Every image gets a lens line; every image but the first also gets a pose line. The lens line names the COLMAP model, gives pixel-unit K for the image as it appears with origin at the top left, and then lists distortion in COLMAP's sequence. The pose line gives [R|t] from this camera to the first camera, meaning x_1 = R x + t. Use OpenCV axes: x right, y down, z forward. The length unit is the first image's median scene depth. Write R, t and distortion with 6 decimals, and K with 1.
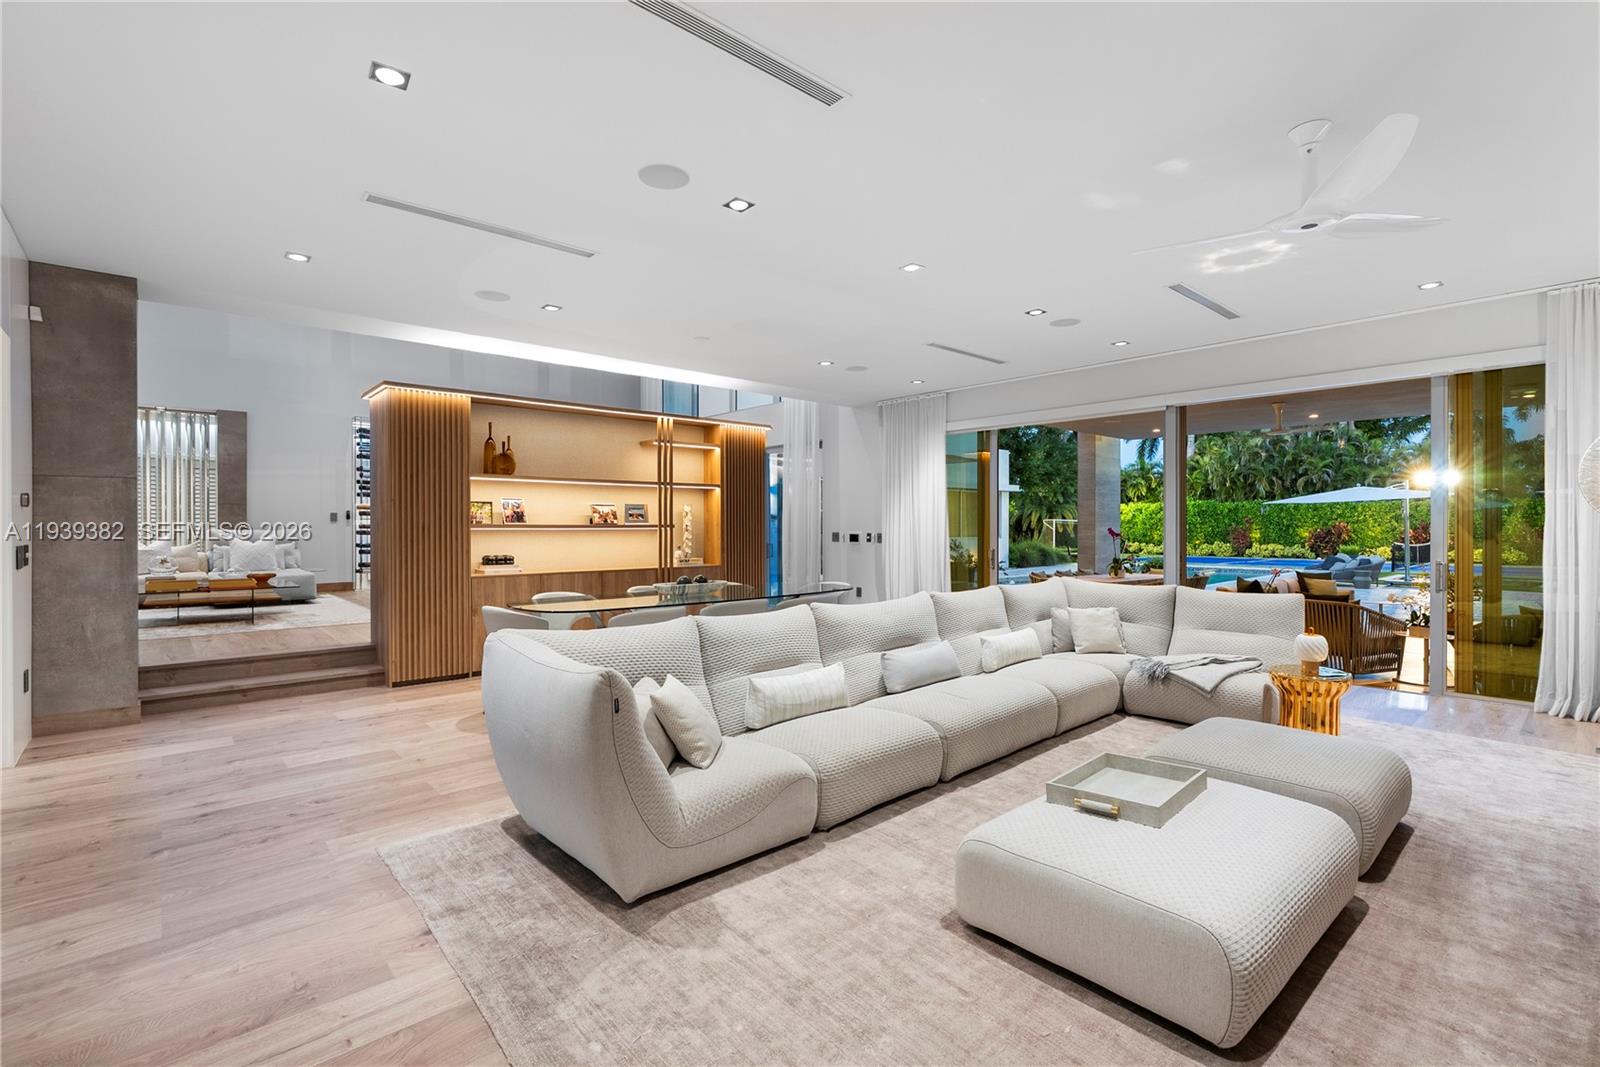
lens RADIAL K [[729.6, 0, 800.0], [0, 729.6, 533.5], [0, 0, 1]] dist [0.002533, 0.000385]
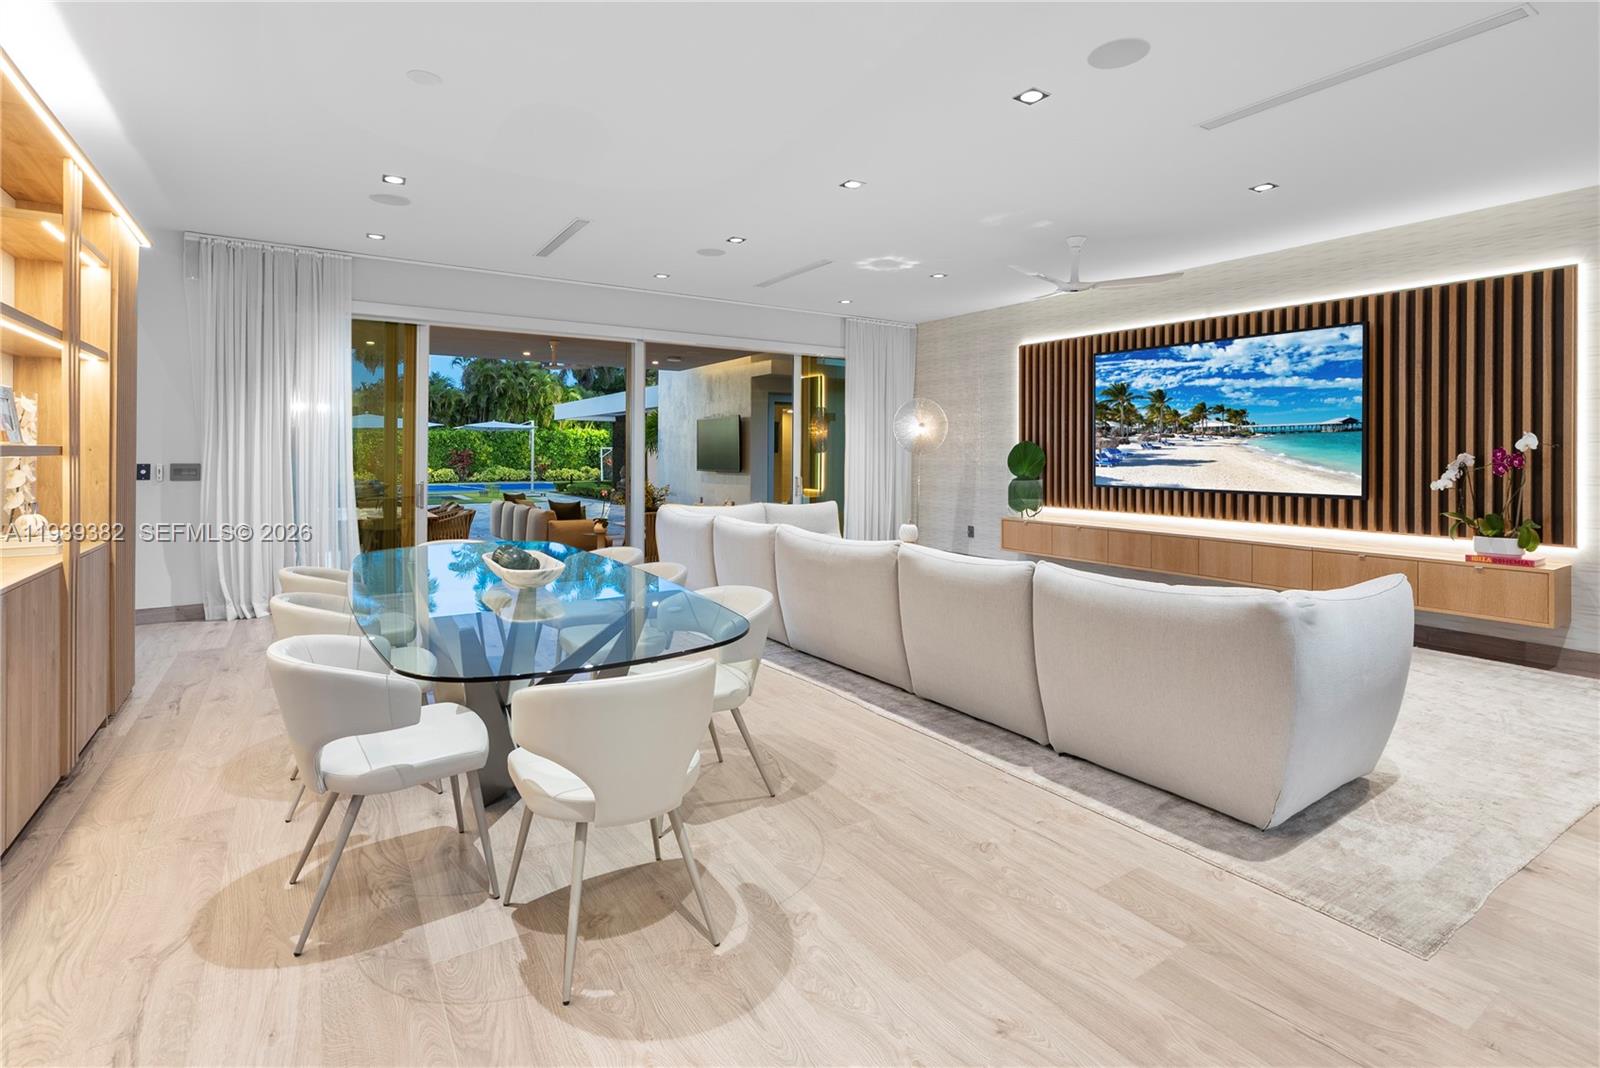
lens RADIAL K [[742.3, 0, 796.5], [0, 742.3, 451.8], [0, 0, 1]] dist [0.000989, -0.000023]
pose [[0.147891, 0.003010, 0.988999, -0.884555], [0.005455, 0.999978, -0.003859, -0.012709], [-0.988989, 0.005966, 0.147872, 0.975733]]
